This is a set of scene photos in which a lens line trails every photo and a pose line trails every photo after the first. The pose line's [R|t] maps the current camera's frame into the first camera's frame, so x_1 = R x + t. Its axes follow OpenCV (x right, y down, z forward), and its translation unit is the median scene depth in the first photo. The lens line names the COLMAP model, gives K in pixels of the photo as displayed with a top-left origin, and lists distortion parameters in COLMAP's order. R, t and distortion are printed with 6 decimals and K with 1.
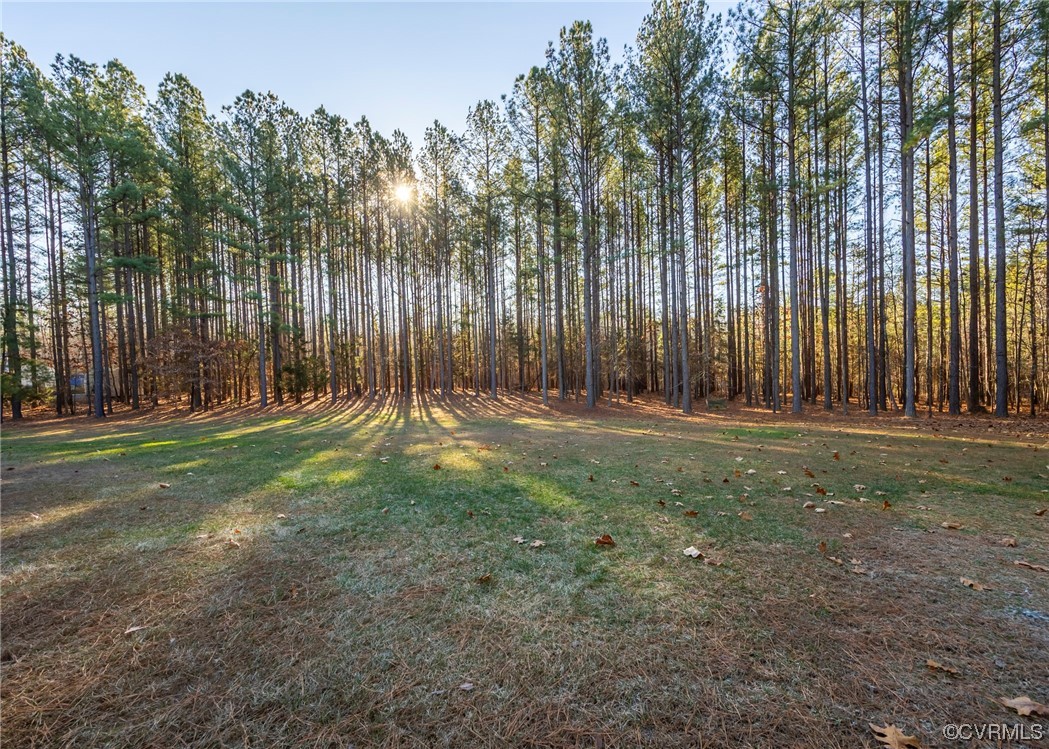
lens RADIAL K [[446.9, 0, 541.6], [0, 446.9, 379.6], [0, 0, 1]] dist [-0.013904, -0.000918]
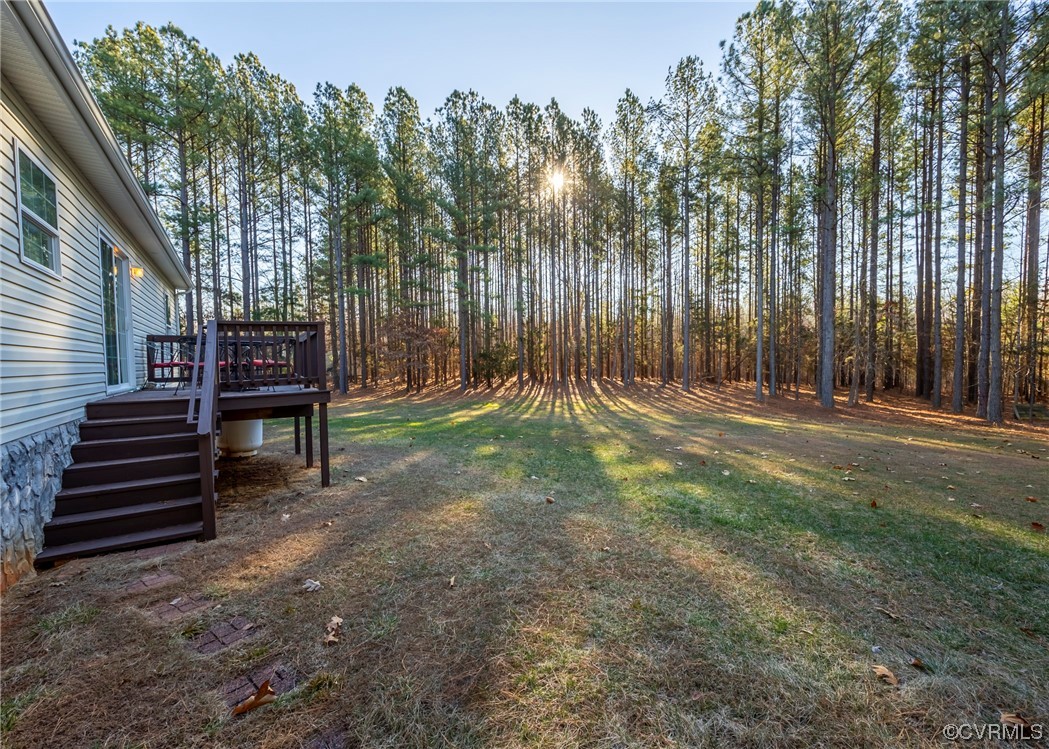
lens RADIAL K [[446.9, 0, 522.6], [0, 446.9, 378.0], [0, 0, 1]] dist [-0.013904, -0.000918]
pose [[0.939730, 0.028697, -0.340710, -0.119461], [-0.021146, 0.999442, 0.025857, 0.001407], [0.341262, -0.017094, 0.939813, 0.038811]]
